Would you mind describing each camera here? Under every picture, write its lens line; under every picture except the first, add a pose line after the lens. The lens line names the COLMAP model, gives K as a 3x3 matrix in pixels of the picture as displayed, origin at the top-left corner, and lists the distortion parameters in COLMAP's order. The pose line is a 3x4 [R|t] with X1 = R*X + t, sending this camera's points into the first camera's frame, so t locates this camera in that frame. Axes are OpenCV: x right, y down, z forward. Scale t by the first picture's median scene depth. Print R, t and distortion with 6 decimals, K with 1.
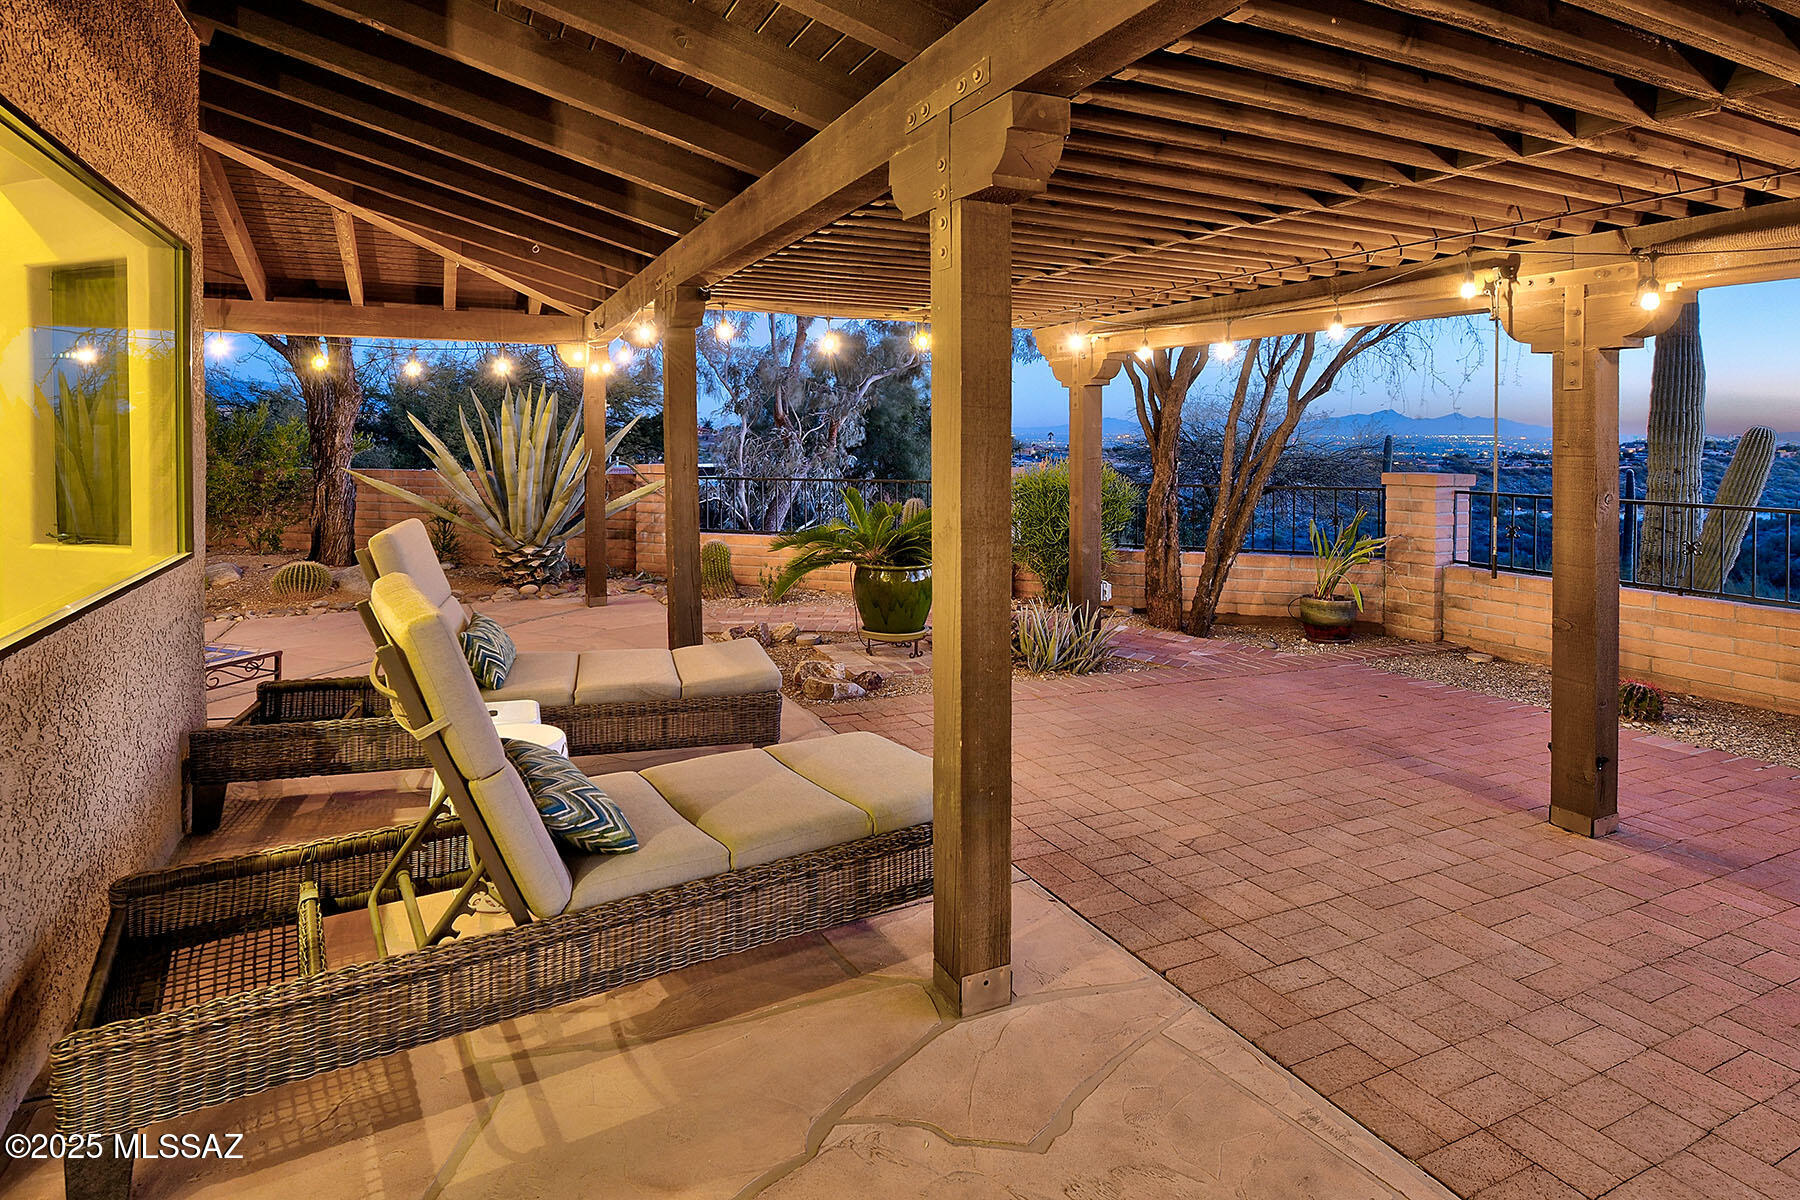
lens RADIAL K [[892.5, 0, 899.5], [0, 892.5, 447.0], [0, 0, 1]] dist [-0.000935, -0.000398]
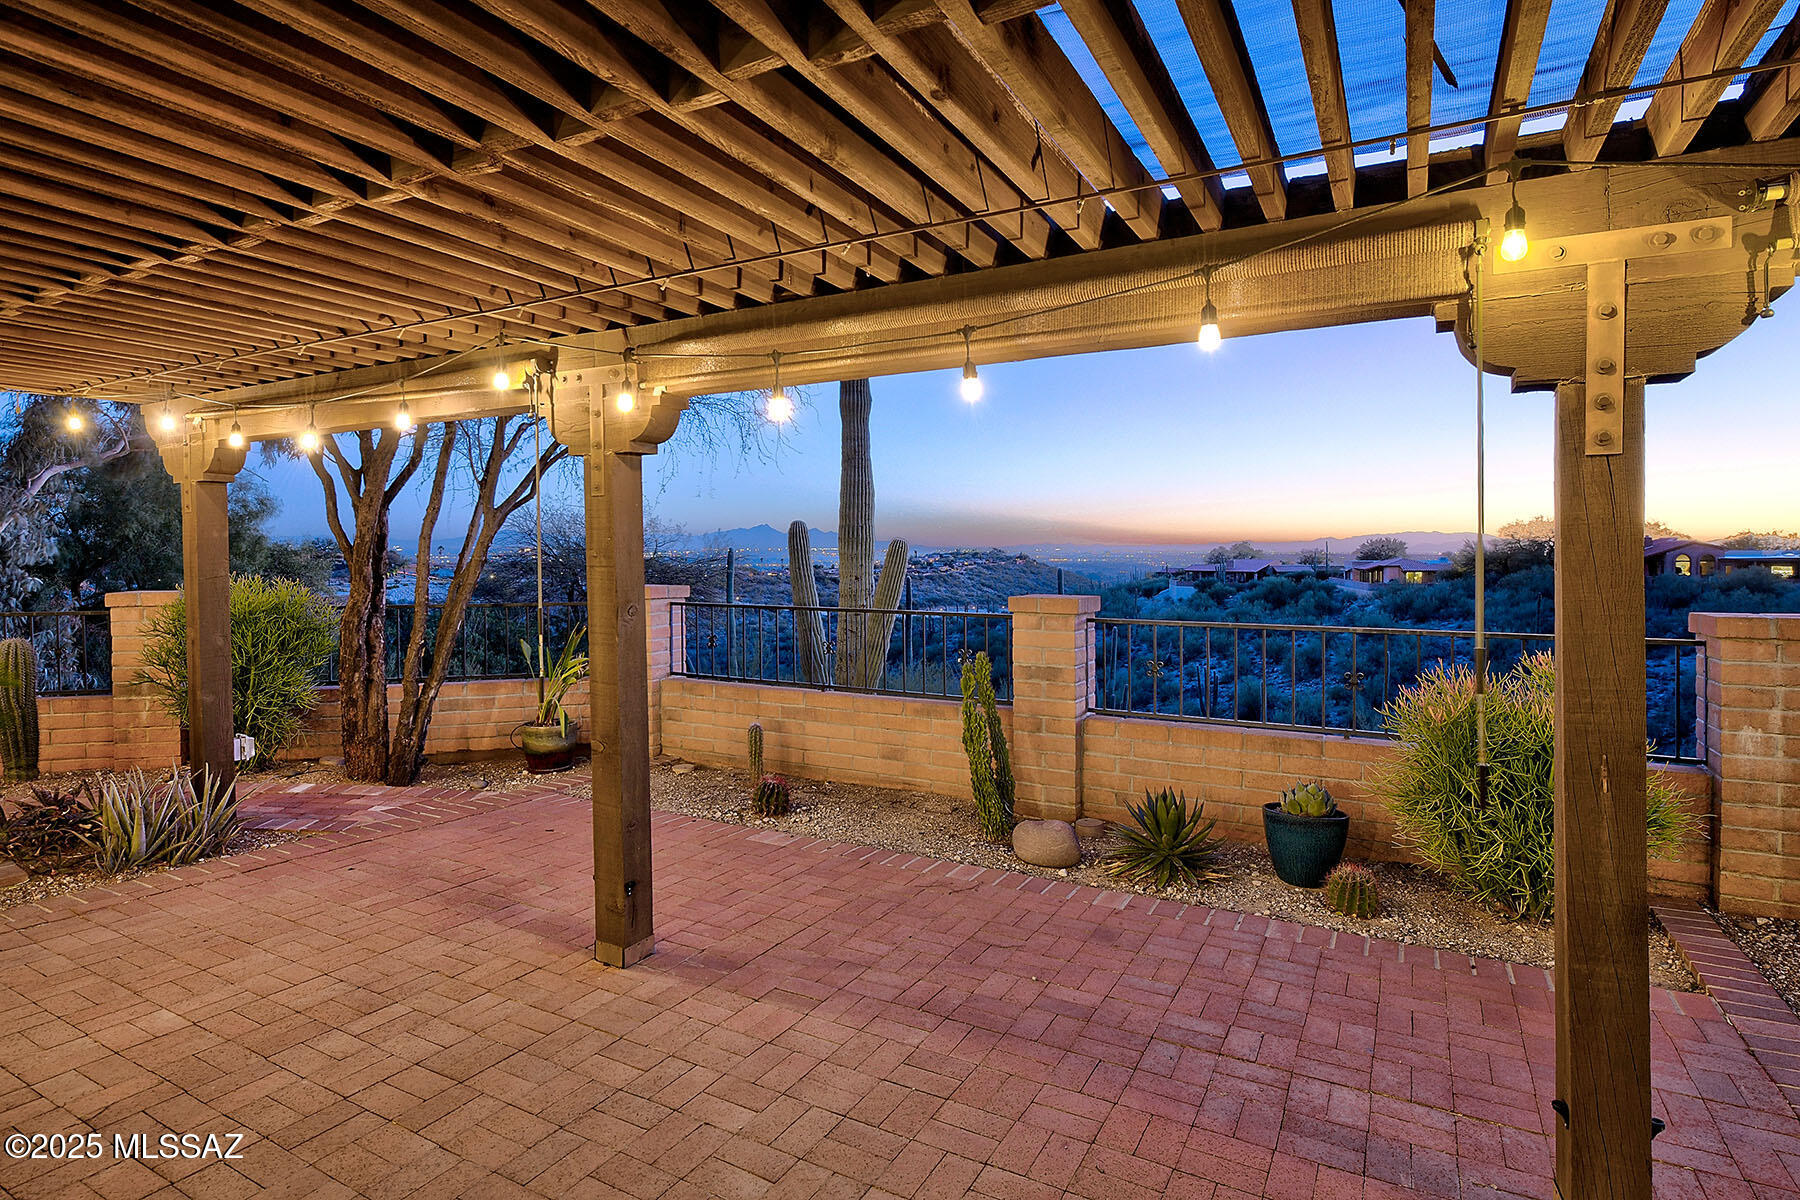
lens RADIAL K [[924.3, 0, 896.0], [0, 924.3, 548.2], [0, 0, 1]] dist [-0.005164, -0.001398]
pose [[0.813191, -0.001859, 0.581995, 0.277371], [0.010291, 0.999884, -0.011186, 0.003499], [-0.581907, 0.015085, 0.813116, 0.016271]]
